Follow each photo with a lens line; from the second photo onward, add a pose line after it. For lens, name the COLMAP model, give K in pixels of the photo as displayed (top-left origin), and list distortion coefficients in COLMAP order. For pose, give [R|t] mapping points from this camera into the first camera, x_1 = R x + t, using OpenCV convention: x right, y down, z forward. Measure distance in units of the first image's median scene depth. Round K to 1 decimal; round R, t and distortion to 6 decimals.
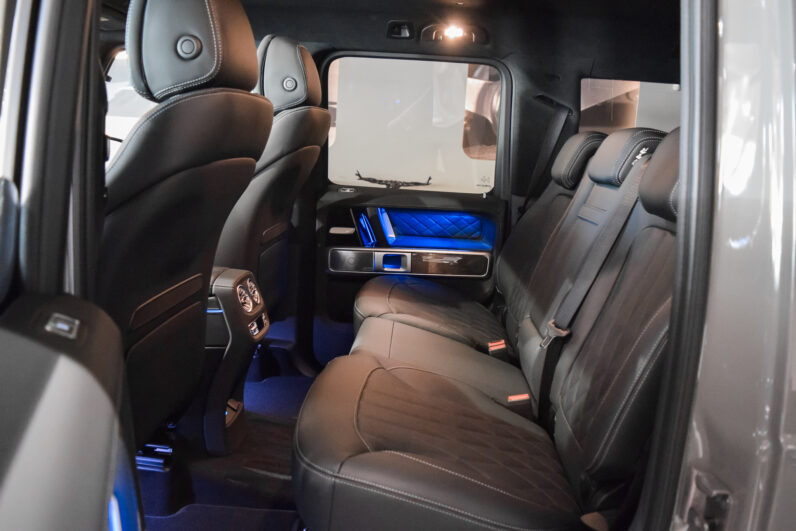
lens RADIAL K [[626.7, 0, 398.0], [0, 626.7, 265.5], [0, 0, 1]] dist [-0.082862, 0.002540]
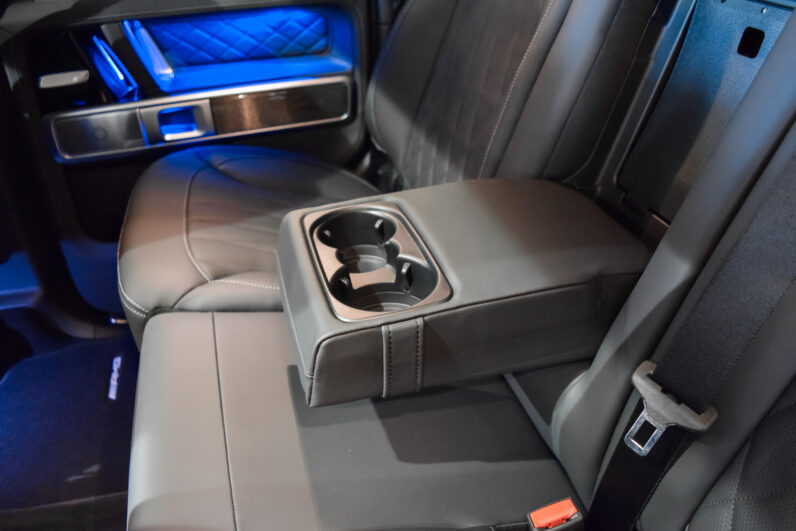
lens RADIAL K [[626.7, 0, 398.0], [0, 626.7, 265.5], [0, 0, 1]] dist [-0.082862, 0.002540]
pose [[0.944109, -0.226345, 0.239638, 0.014913], [0.118415, 0.911338, 0.394259, -0.080252], [-0.307630, -0.343847, 0.887205, 0.428340]]
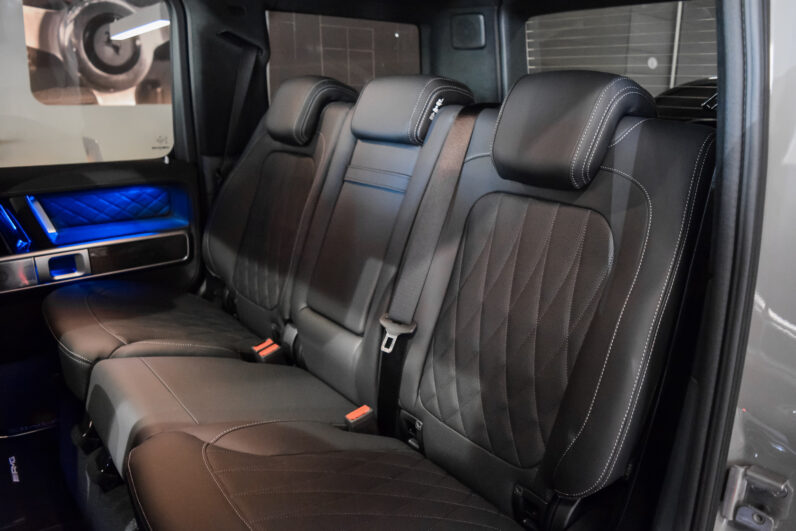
lens RADIAL K [[626.7, 0, 398.0], [0, 626.7, 265.5], [0, 0, 1]] dist [-0.082862, 0.002540]
pose [[0.773280, -0.211371, 0.597797, -0.133972], [0.144526, 0.976739, 0.158406, -0.063235], [-0.617374, -0.036095, 0.785841, 0.193044]]
